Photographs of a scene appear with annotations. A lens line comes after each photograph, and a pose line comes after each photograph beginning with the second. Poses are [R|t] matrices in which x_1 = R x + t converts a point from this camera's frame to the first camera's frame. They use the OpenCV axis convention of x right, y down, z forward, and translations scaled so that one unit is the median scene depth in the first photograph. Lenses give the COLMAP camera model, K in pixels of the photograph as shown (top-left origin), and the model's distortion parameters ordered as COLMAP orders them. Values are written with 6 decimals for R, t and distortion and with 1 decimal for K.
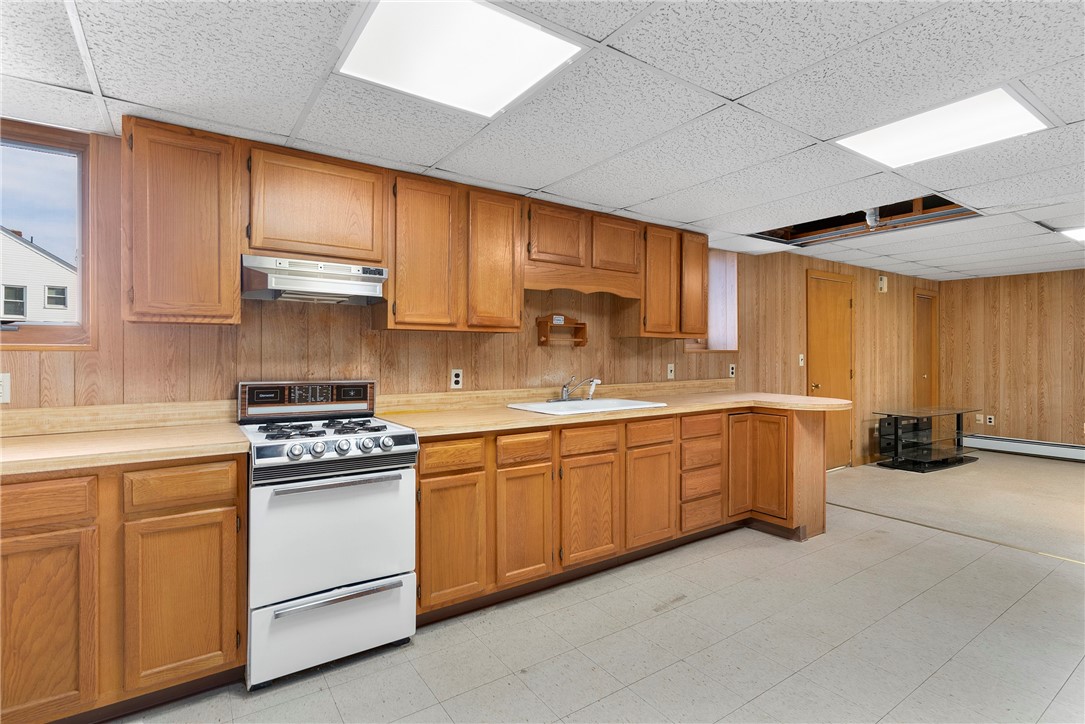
lens RADIAL K [[523.4, 0, 545.8], [0, 523.4, 355.0], [0, 0, 1]] dist [0.001398, 0.000090]
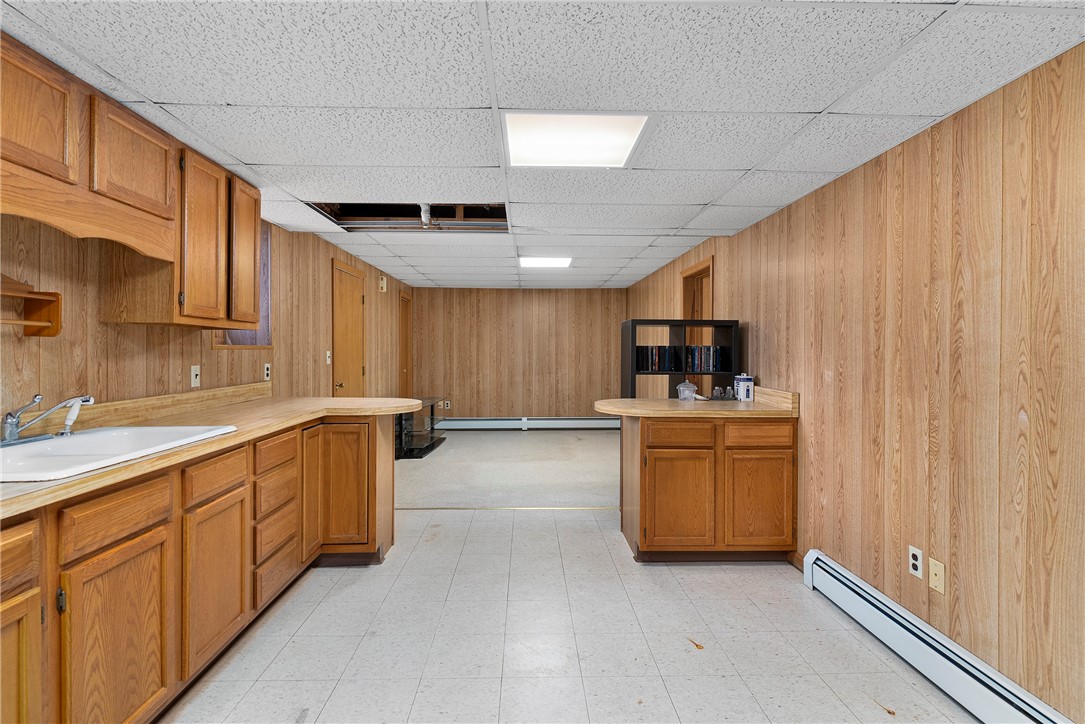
lens RADIAL K [[522.6, 0, 543.8], [0, 522.6, 350.6], [0, 0, 1]] dist [0.001370, 0.001050]
pose [[0.539679, 0.000521, 0.841871, -0.100692], [0.001031, 0.999999, -0.001279, -0.000854], [-0.841870, 0.001558, 0.539677, 0.279569]]
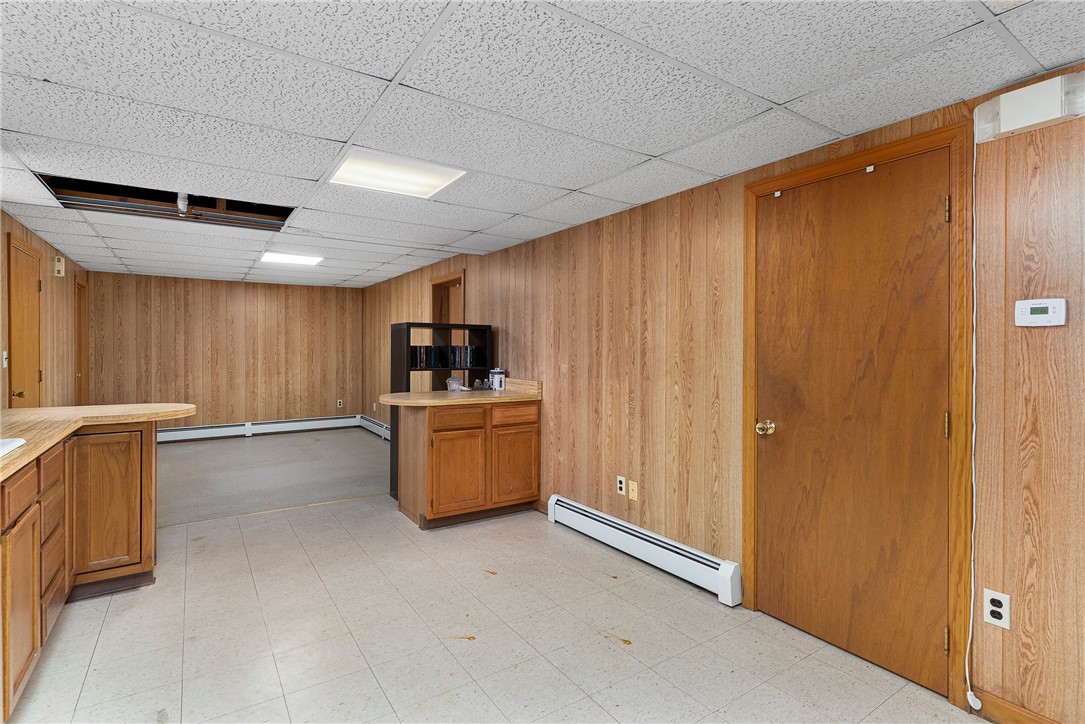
lens RADIAL K [[522.6, 0, 543.8], [0, 522.6, 350.6], [0, 0, 1]] dist [0.001370, 0.001050]
pose [[0.012622, -0.003227, 0.999915, -0.297213], [0.002693, 0.999991, 0.003193, -0.003439], [-0.999917, 0.002652, 0.012630, 0.368608]]
